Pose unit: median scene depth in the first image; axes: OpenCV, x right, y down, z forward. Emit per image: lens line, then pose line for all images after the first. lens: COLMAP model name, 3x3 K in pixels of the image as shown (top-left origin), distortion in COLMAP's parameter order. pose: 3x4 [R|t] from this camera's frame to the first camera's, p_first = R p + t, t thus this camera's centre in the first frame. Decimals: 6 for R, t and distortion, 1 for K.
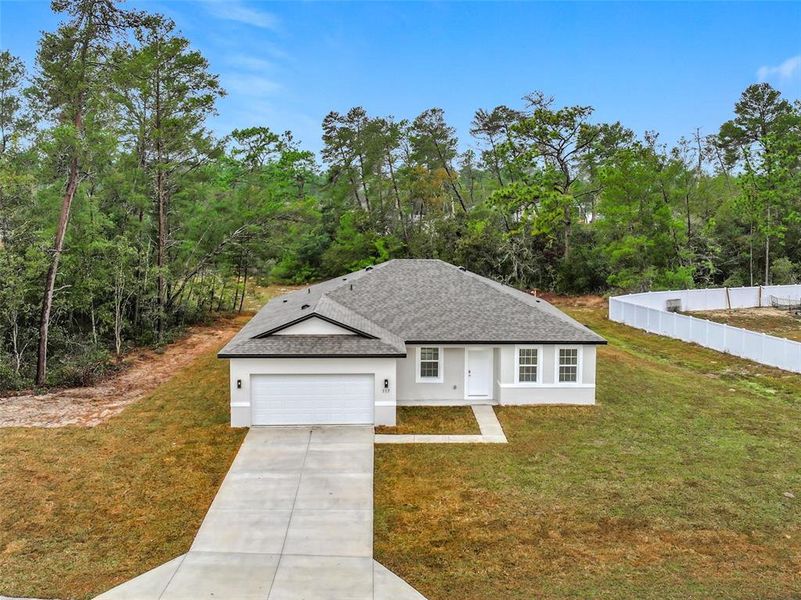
lens RADIAL K [[725.2, 0, 423.5], [0, 725.2, 306.2], [0, 0, 1]] dist [-0.001314, 0.000000]
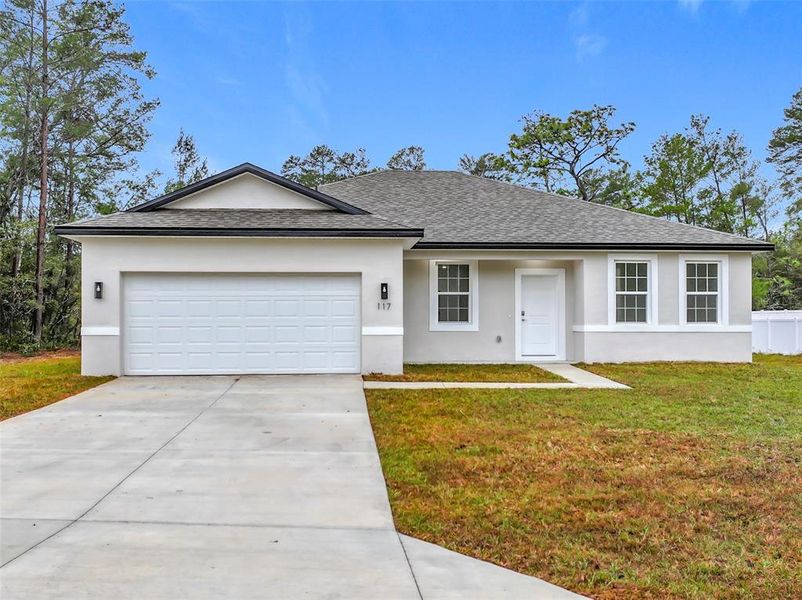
lens RADIAL K [[810.0, 0, 390.7], [0, 810.0, 326.3], [0, 0, 1]] dist [0.009697, 0.000000]
pose [[0.999912, -0.012075, -0.005509, -0.038797], [0.011479, 0.995147, -0.097727, 0.167049], [0.006662, 0.097655, 0.995198, 0.377733]]
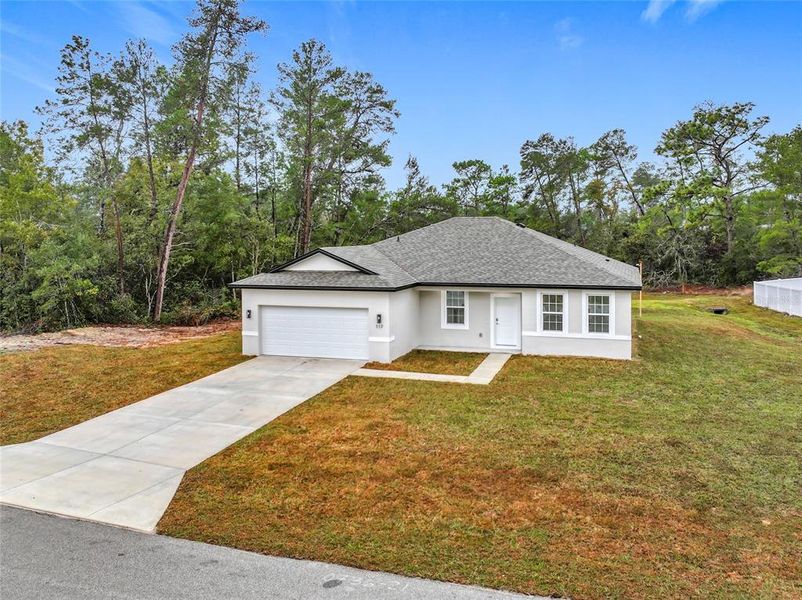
lens RADIAL K [[595.0, 0, 420.1], [0, 595.0, 274.2], [0, 0, 1]] dist [-0.002212, 0.005431]
pose [[0.940090, 0.003850, -0.340904, 0.243880], [-0.025888, 0.997855, -0.060121, 0.082947], [0.339941, 0.065344, 0.938174, 0.230201]]
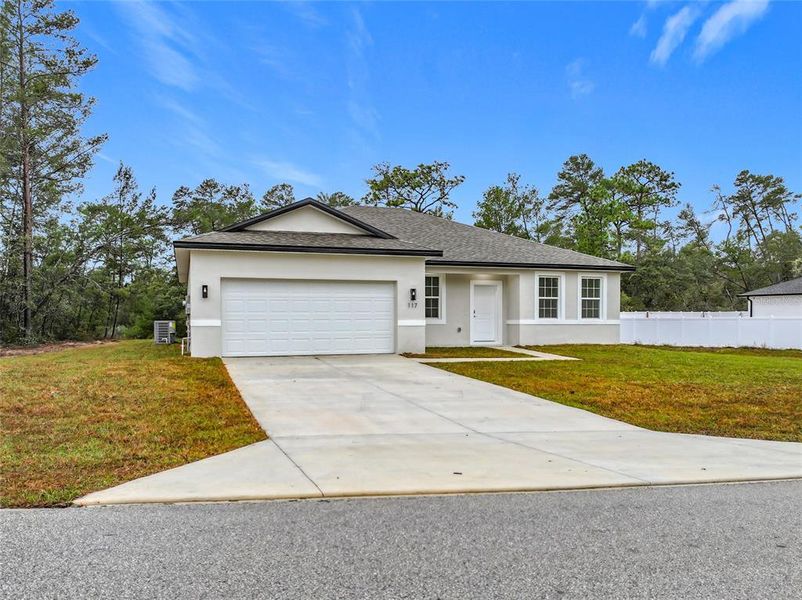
lens RADIAL K [[620.7, 0, 405.5], [0, 620.7, 351.3], [0, 0, 1]] dist [0.007553, -0.007683]
pose [[0.971171, -0.023629, 0.237211, -0.184785], [0.036636, 0.998048, -0.050573, 0.172939], [-0.235553, 0.057805, 0.970141, 0.353607]]
